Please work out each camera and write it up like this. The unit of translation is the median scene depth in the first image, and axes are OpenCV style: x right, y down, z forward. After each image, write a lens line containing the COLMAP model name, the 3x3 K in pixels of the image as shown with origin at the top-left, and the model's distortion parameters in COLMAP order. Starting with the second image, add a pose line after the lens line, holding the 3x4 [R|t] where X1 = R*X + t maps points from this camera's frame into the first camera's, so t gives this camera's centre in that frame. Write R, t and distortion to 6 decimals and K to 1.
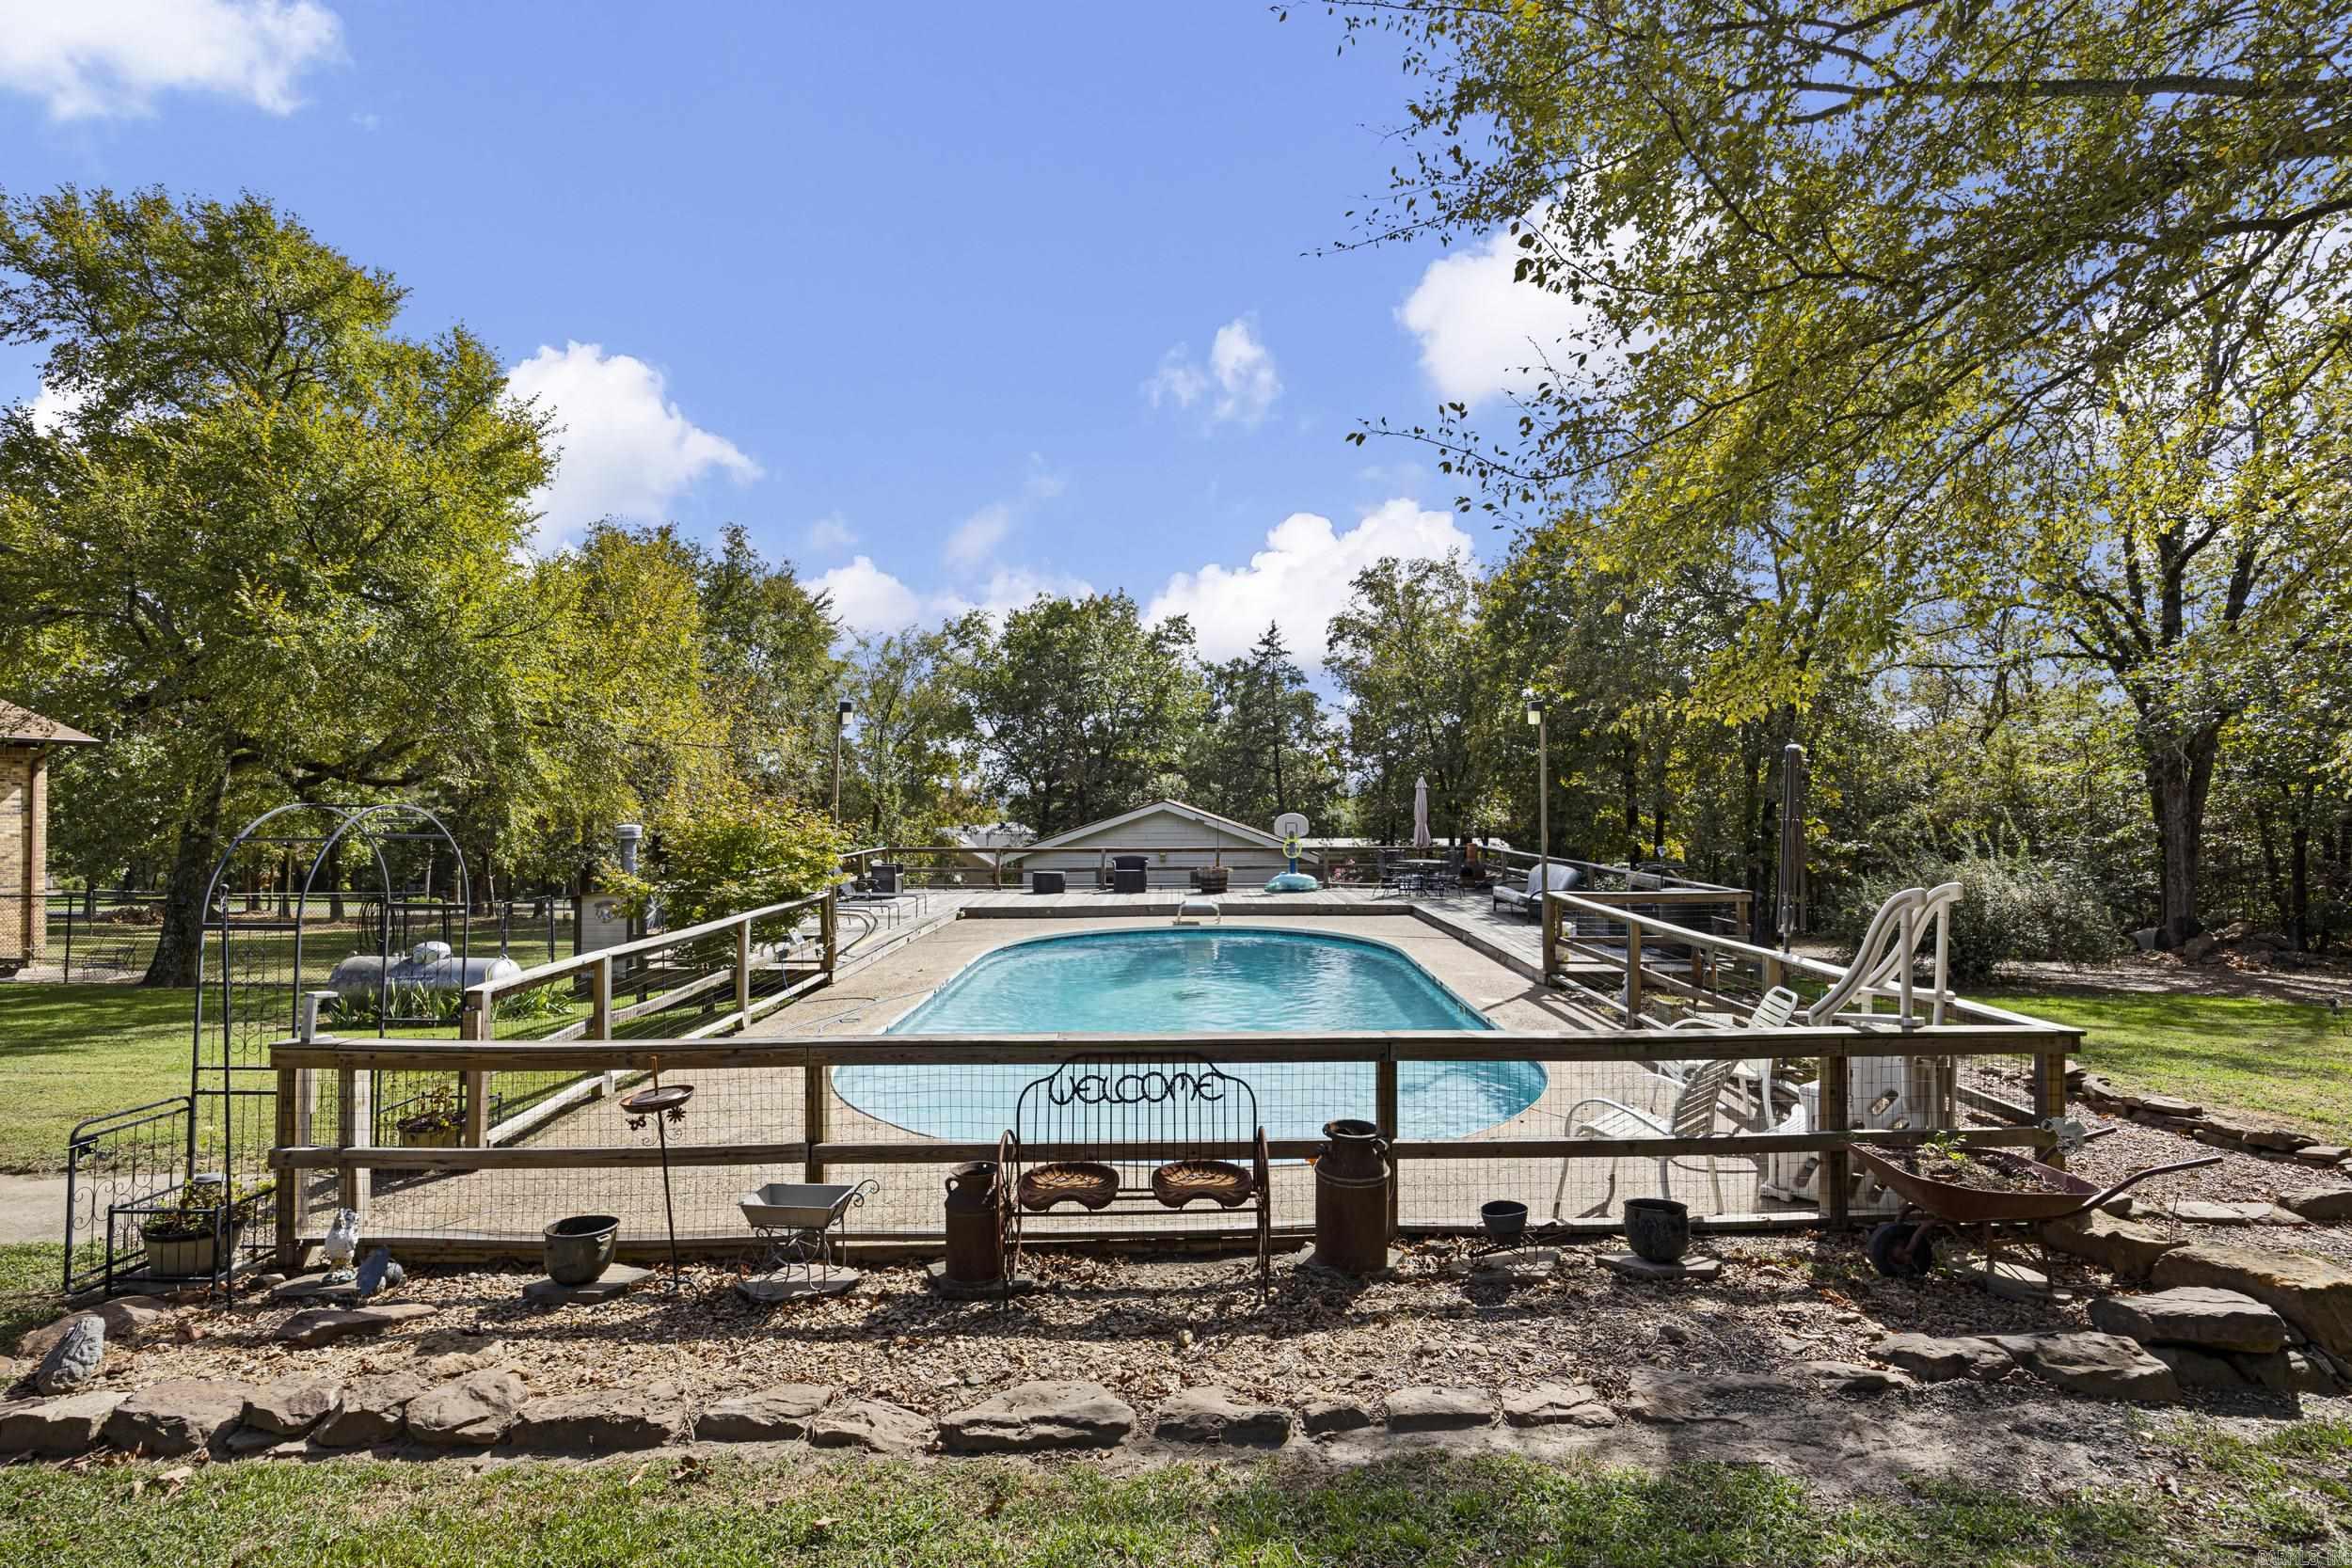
lens RADIAL K [[1058.3, 0, 1181.5], [0, 1058.3, 780.6], [0, 0, 1]] dist [-0.004946, -0.000781]
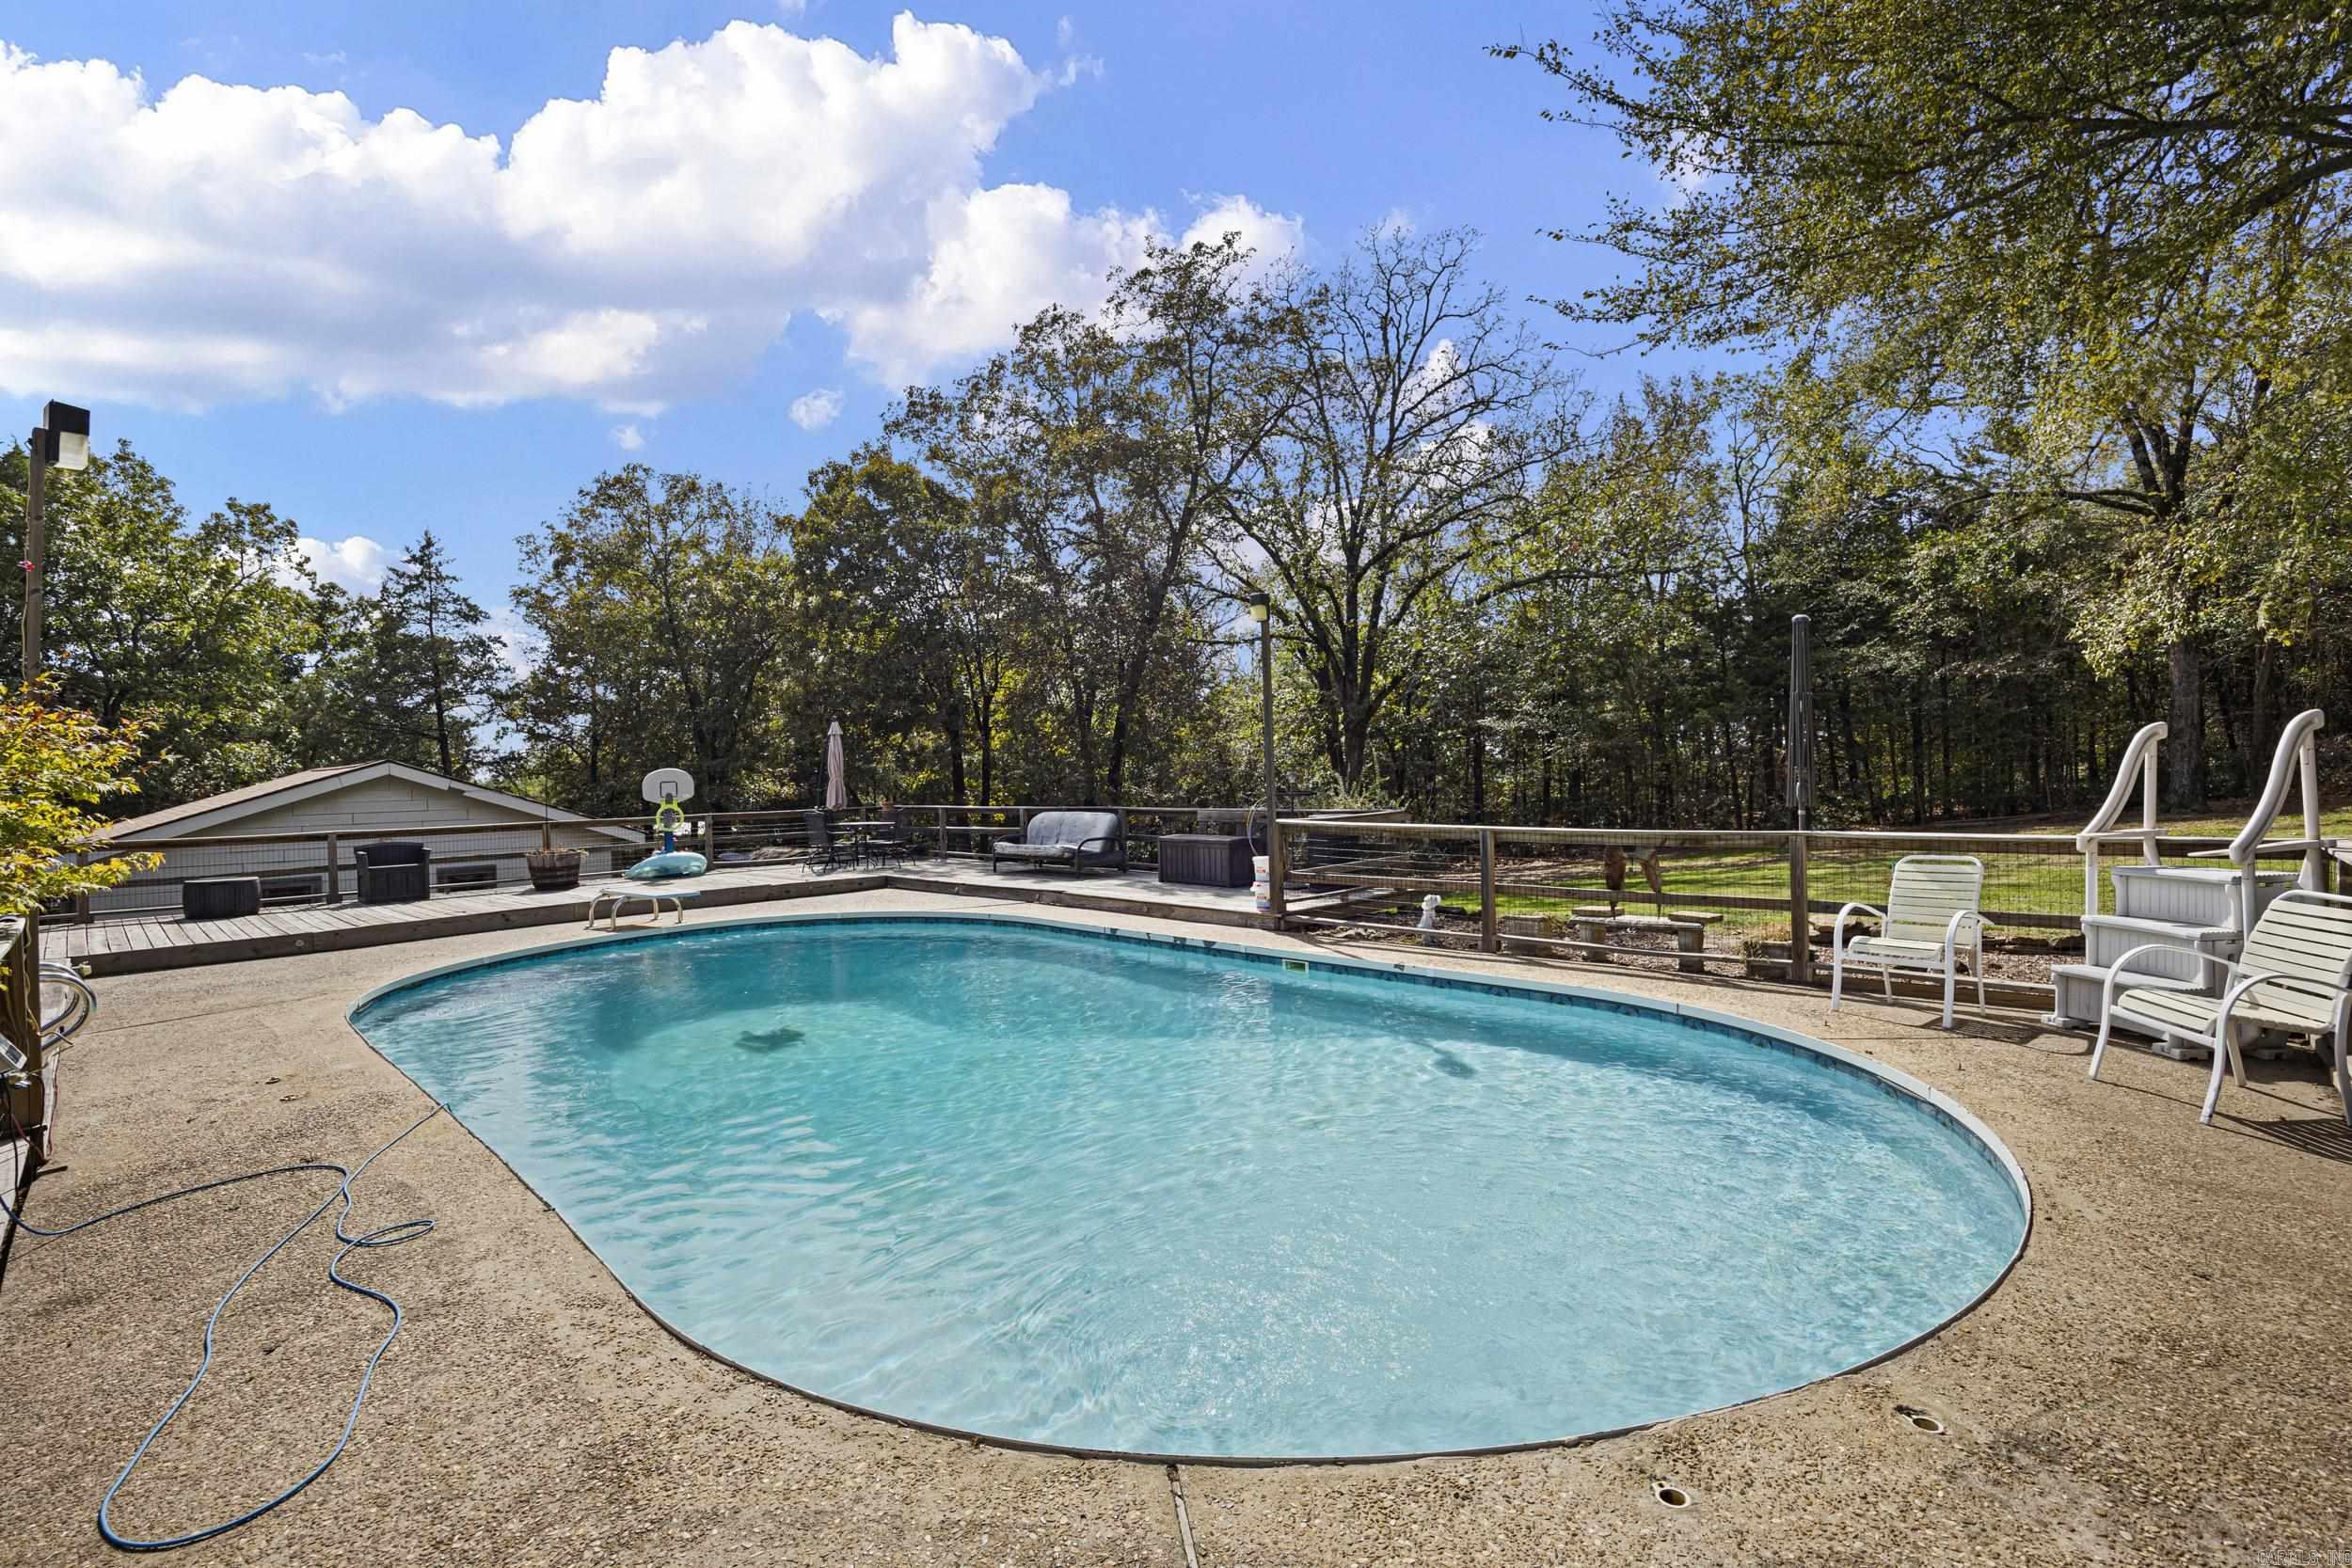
lens RADIAL K [[1058.3, 0, 1176.3], [0, 1058.3, 786.3], [0, 0, 1]] dist [-0.004946, -0.000781]
pose [[0.686348, -0.020430, 0.726986, -0.107045], [0.012271, 0.999788, 0.016512, 0.020651], [-0.727170, -0.002412, 0.686453, 0.154721]]
